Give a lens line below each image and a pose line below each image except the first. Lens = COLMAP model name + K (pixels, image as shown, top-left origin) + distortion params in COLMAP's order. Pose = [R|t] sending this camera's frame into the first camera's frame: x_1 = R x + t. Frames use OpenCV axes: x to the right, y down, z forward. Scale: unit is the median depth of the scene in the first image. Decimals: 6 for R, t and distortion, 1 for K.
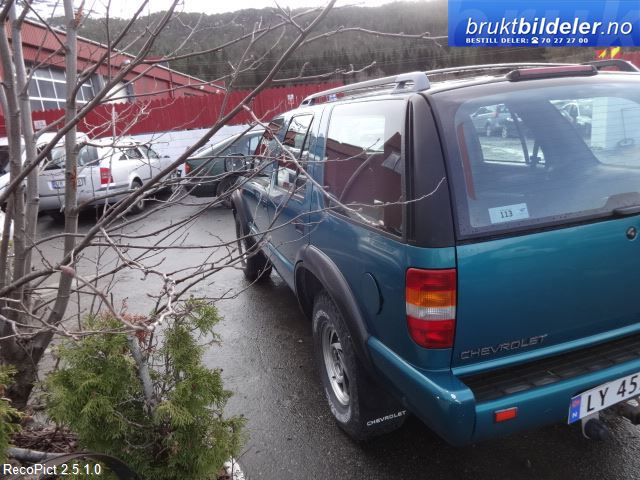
lens RADIAL K [[473.2, 0, 320.0], [0, 473.2, 240.0], [0, 0, 1]] dist [0.001139, -0.002062]
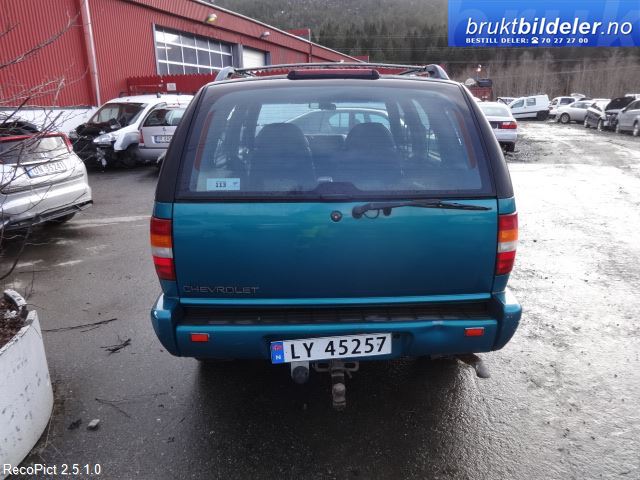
lens RADIAL K [[471.0, 0, 320.0], [0, 471.0, 240.0], [0, 0, 1]] dist [-0.001690, -0.001120]
pose [[0.952210, 0.156192, -0.262488, 0.889157], [-0.143610, 0.987392, 0.066578, -0.027113], [0.269578, -0.025700, 0.962636, -0.134813]]
